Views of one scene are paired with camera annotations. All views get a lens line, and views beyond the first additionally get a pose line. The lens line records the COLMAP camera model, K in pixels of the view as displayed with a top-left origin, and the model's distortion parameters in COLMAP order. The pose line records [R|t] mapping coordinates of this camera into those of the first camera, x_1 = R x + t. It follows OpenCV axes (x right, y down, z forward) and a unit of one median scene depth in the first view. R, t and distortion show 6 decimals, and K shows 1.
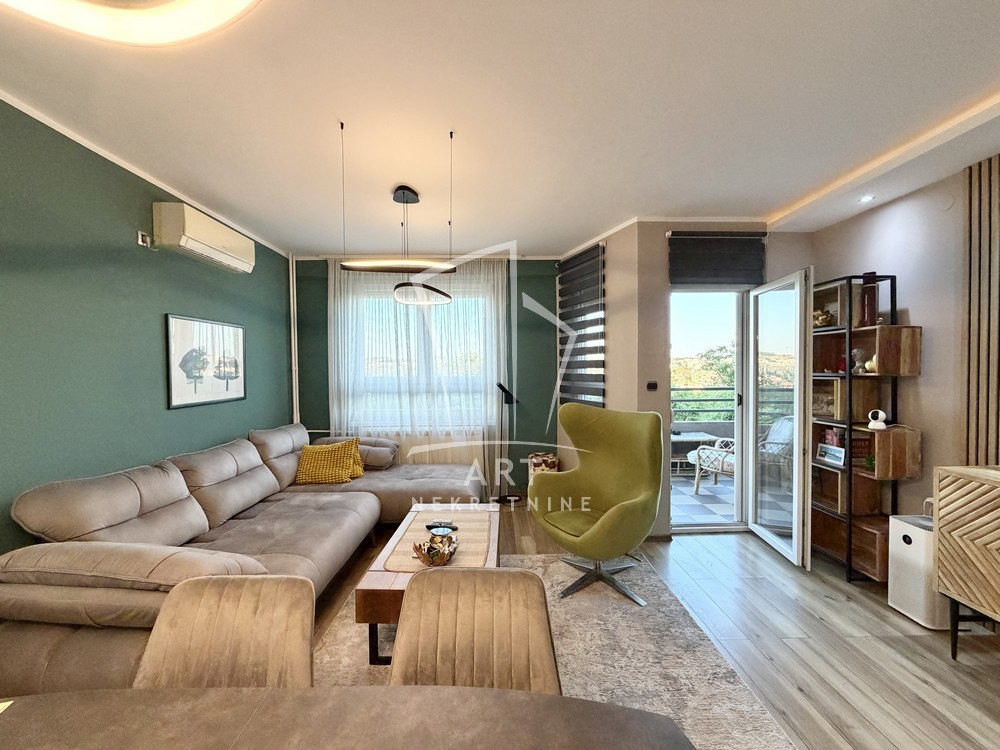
lens RADIAL K [[399.2, 0, 495.6], [0, 399.2, 377.2], [0, 0, 1]] dist [-0.000333, -0.000068]
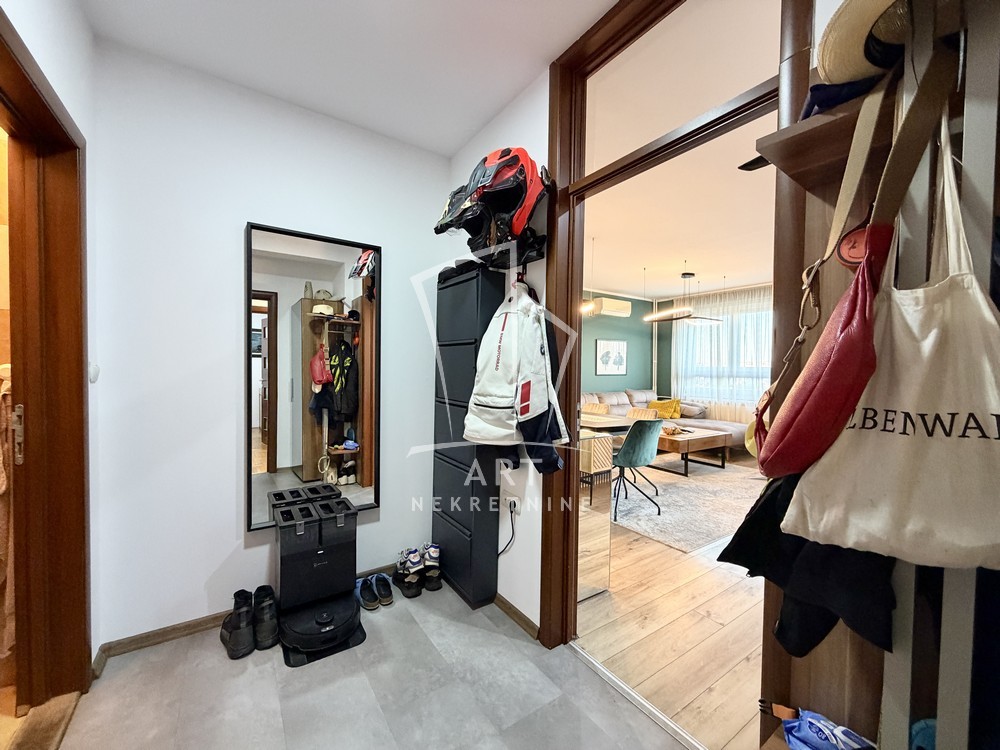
lens RADIAL K [[399.2, 0, 495.6], [0, 399.2, 377.2], [0, 0, 1]] dist [-0.000333, -0.000068]
pose [[0.547221, 0.031237, -0.836405, 0.841441], [-0.032562, 0.999341, 0.016018, 0.058803], [0.836355, 0.018469, 0.547877, -0.821280]]
